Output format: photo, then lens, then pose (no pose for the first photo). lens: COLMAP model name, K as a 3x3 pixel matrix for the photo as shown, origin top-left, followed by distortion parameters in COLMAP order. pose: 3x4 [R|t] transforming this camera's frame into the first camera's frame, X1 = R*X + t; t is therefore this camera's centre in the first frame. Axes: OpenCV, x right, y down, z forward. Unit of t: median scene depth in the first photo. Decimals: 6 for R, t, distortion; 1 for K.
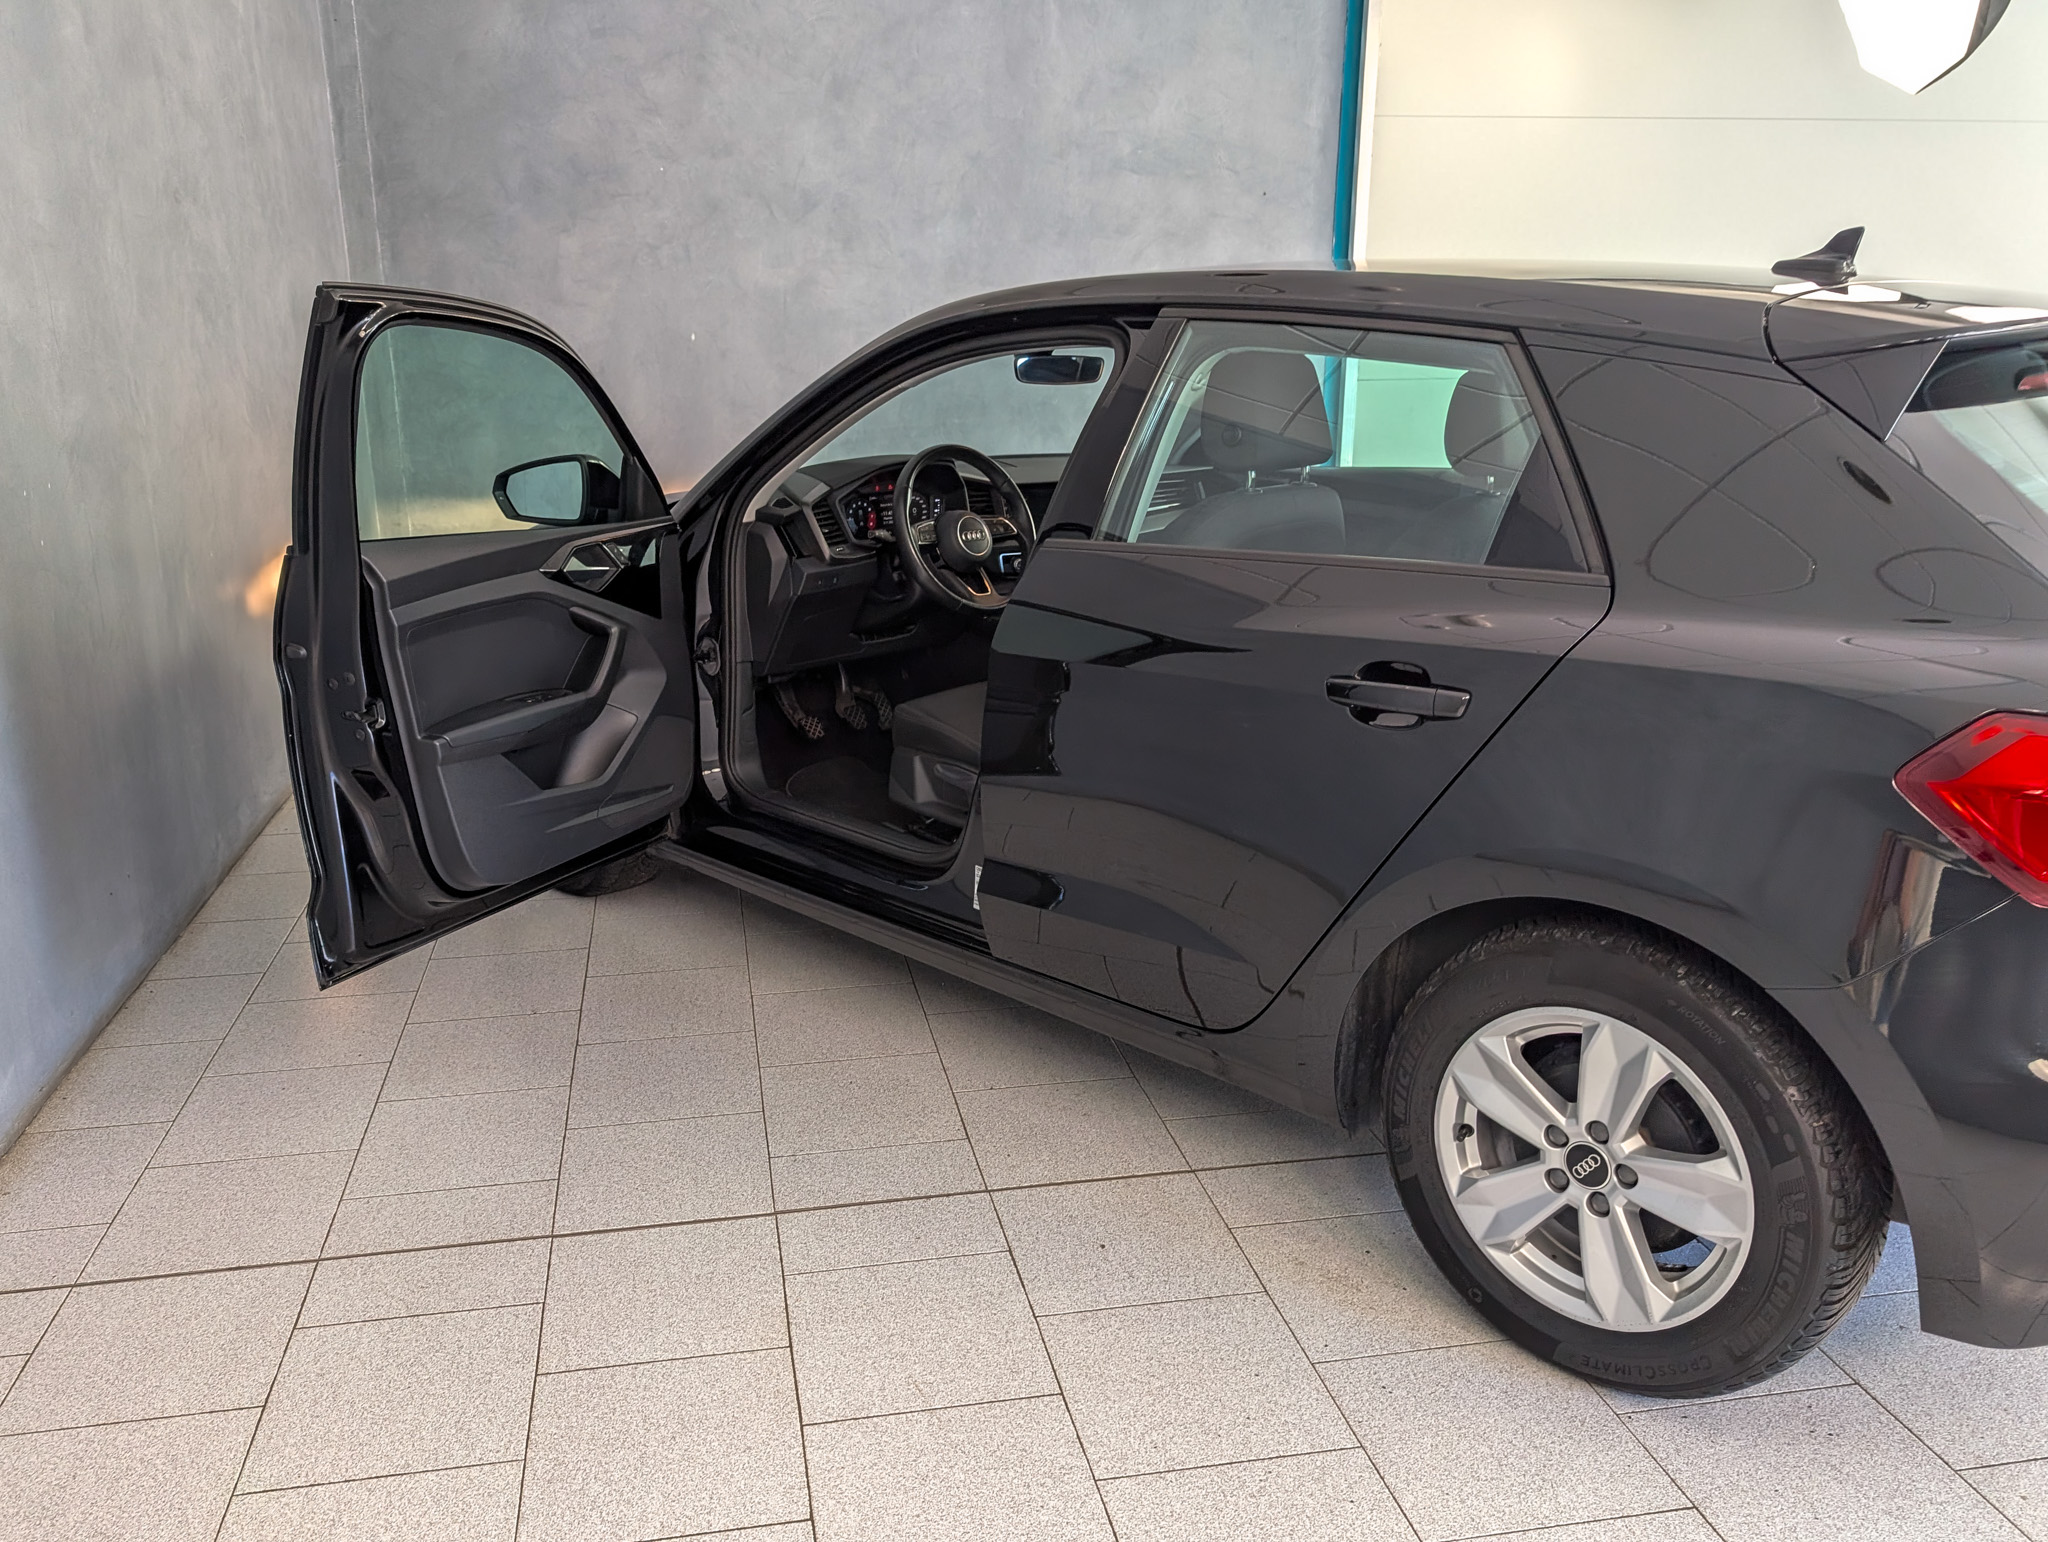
lens RADIAL K [[2144.5, 0, 1024.0], [0, 2144.5, 771.0], [0, 0, 1]] dist [-0.006086, -0.018147]
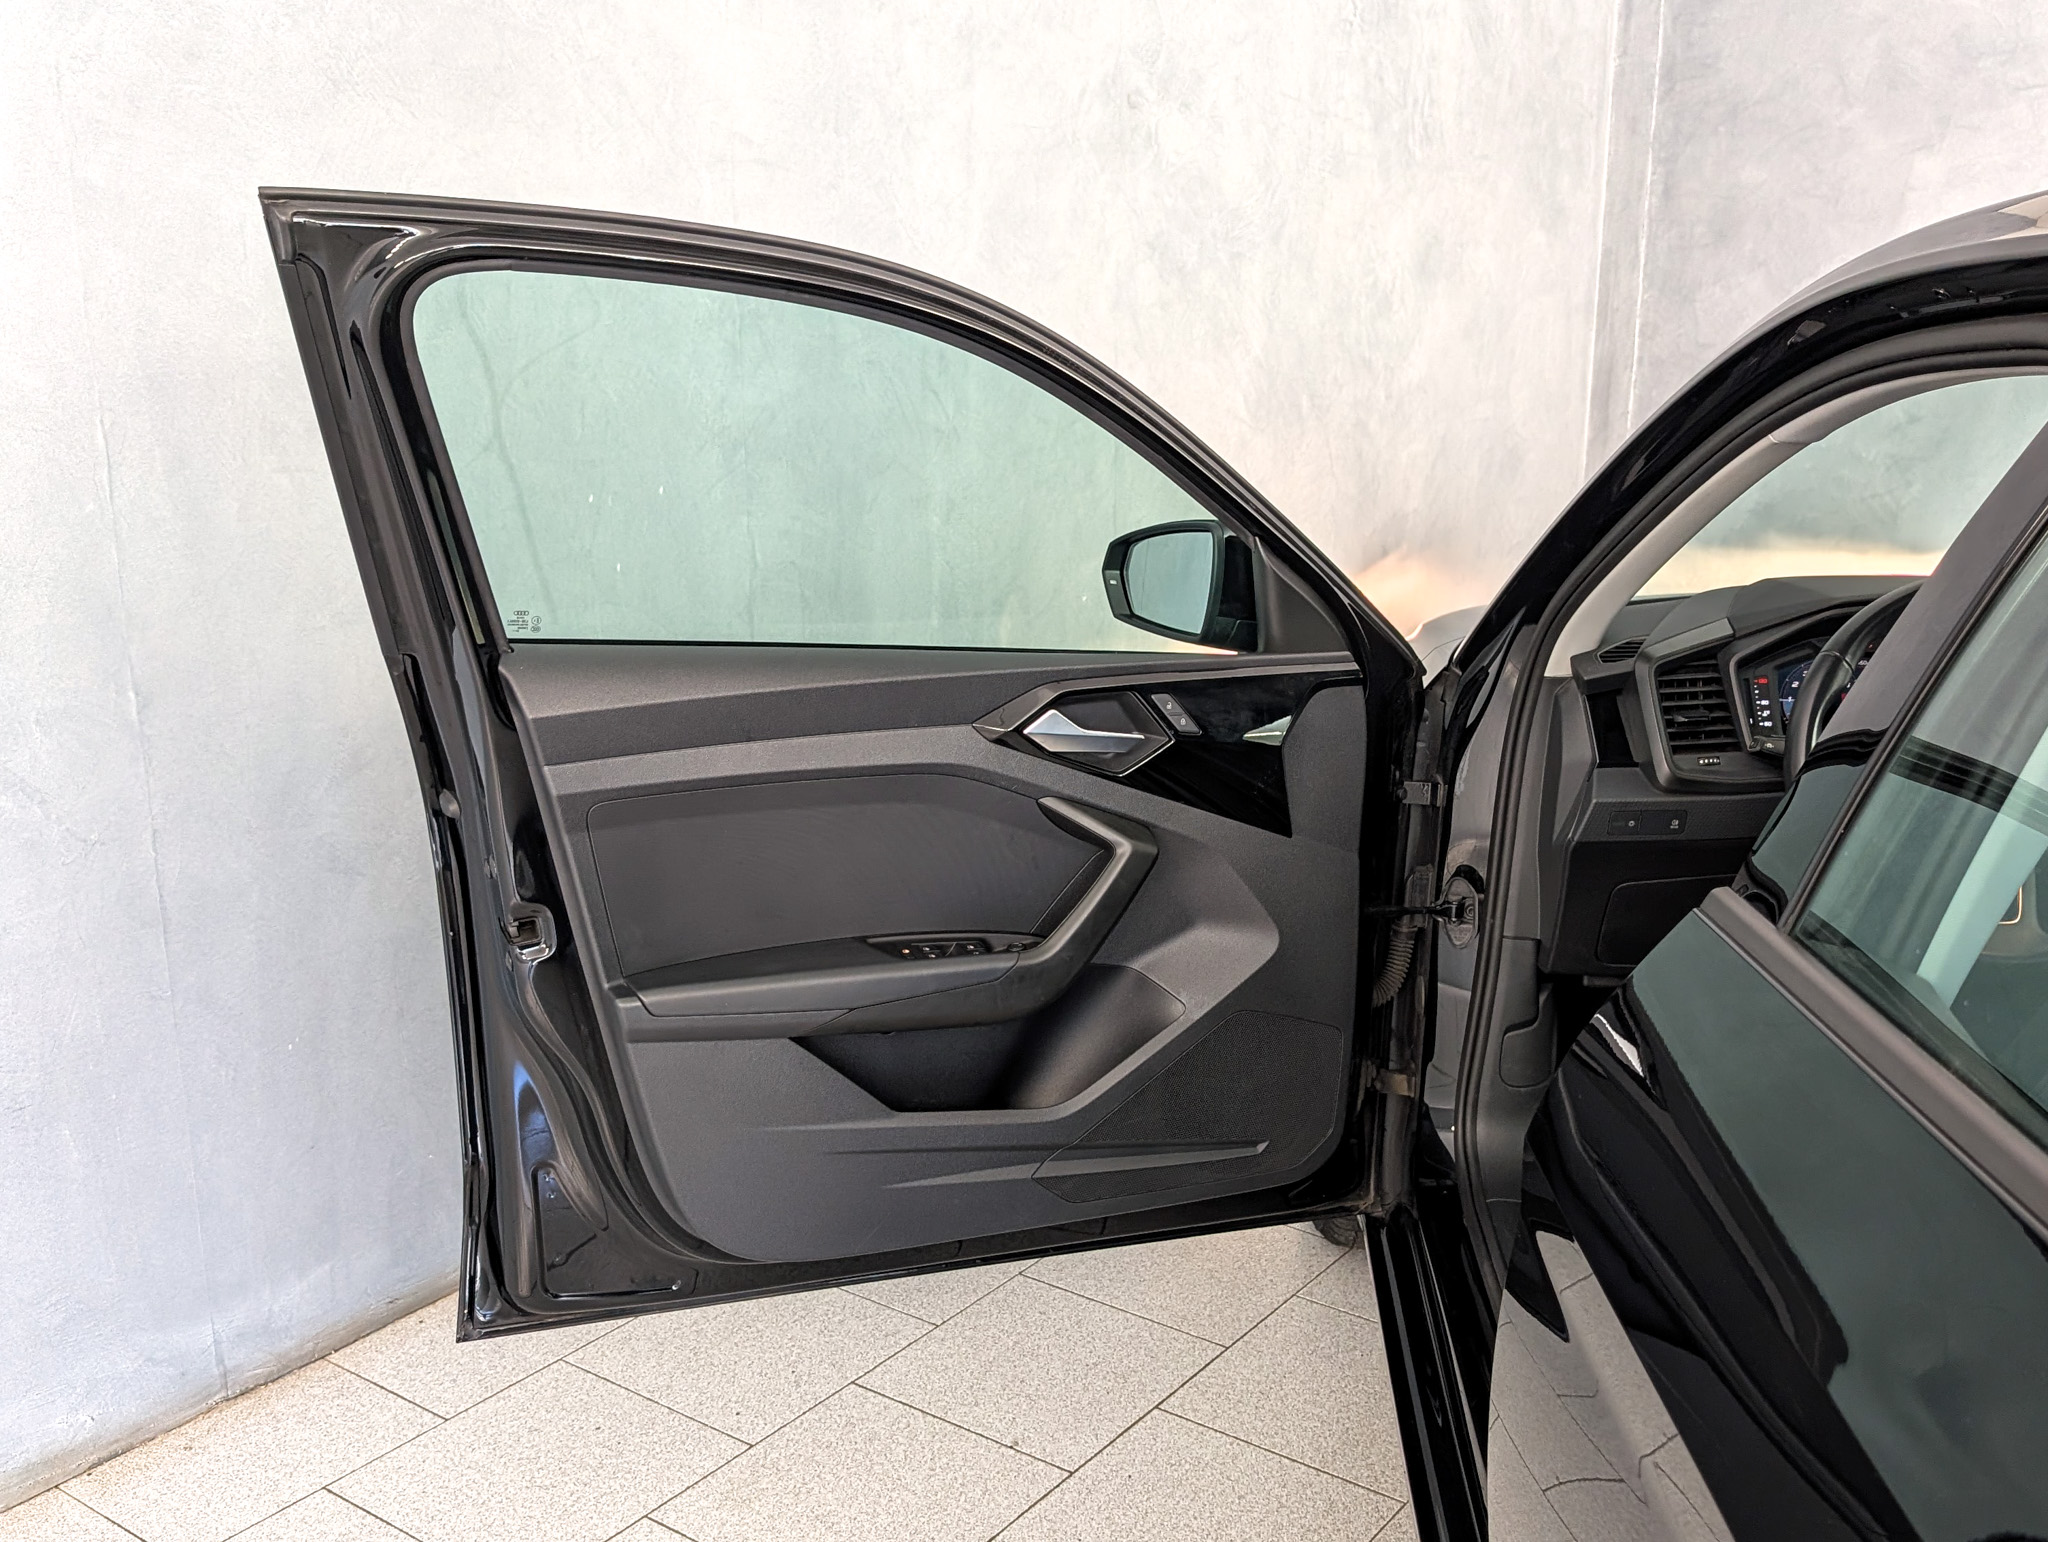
lens RADIAL K [[2144.5, 0, 1024.0], [0, 2144.5, 771.0], [0, 0, 1]] dist [-0.006086, -0.018147]
pose [[0.648819, 0.183642, -0.738451, 0.180449], [-0.172925, 0.980635, 0.091933, -0.125359], [0.741033, 0.068049, 0.668011, 0.593088]]
